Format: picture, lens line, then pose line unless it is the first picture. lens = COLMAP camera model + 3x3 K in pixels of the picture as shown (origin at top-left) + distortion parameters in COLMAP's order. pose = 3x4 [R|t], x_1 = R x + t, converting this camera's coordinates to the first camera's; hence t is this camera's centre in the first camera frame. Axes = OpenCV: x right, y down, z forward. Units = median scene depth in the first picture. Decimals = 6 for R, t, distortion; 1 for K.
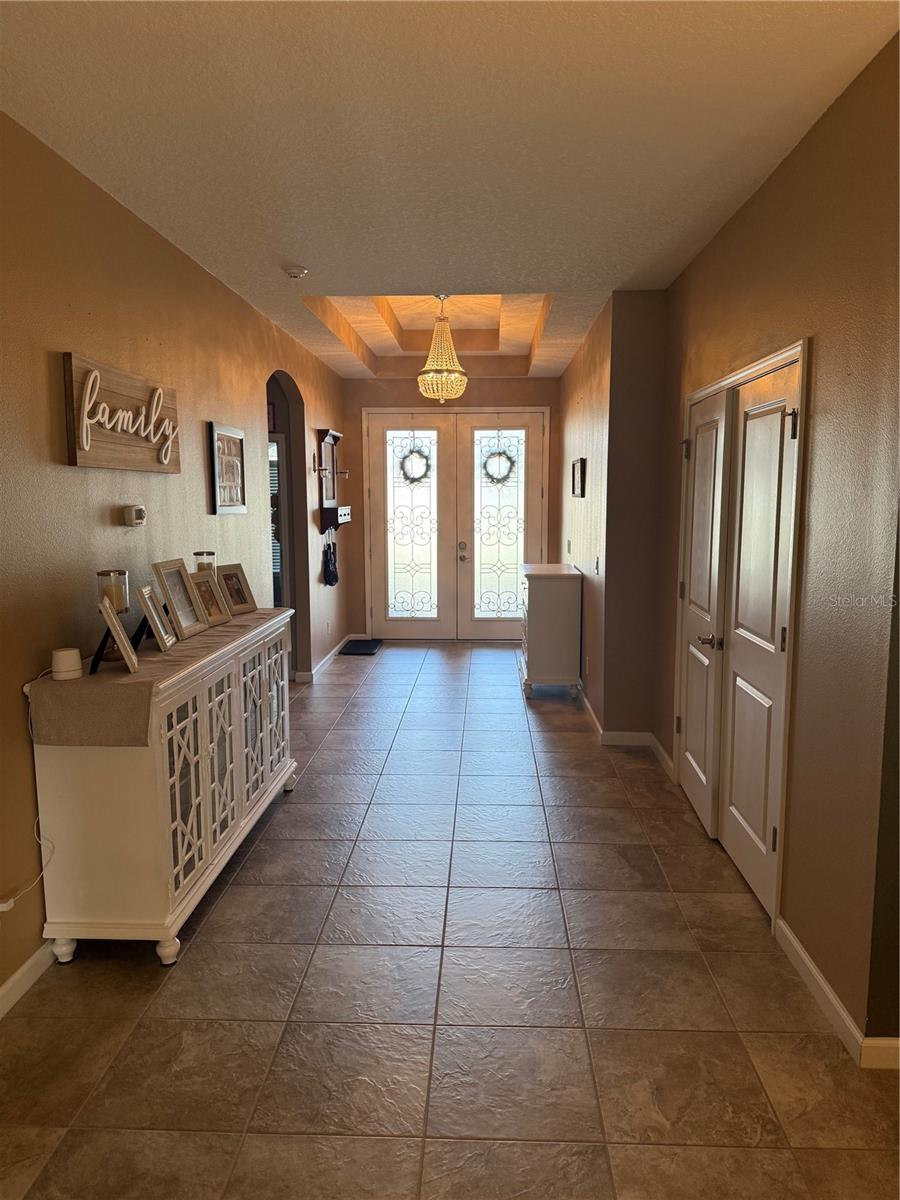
lens RADIAL K [[840.0, 0, 450.8], [0, 840.0, 596.4], [0, 0, 1]] dist [0.014039, 0.001355]
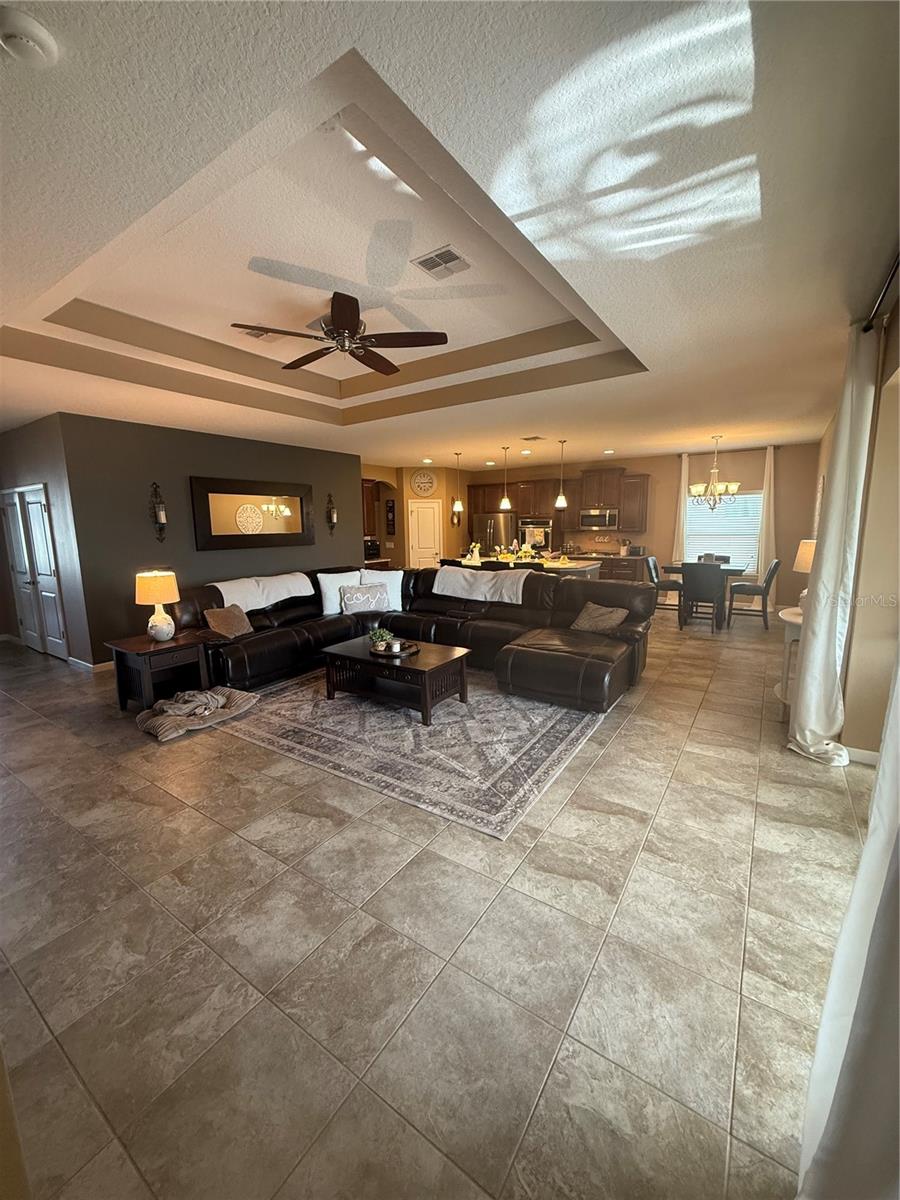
lens RADIAL K [[480.1, 0, 446.3], [0, 480.1, 600.9], [0, 0, 1]] dist [-0.002029, 0.000278]
pose [[0.530358, -0.138156, 0.836441, -0.303352], [0.126712, 0.988467, 0.082923, 0.157281], [-0.838251, 0.062008, 0.541747, -1.046407]]
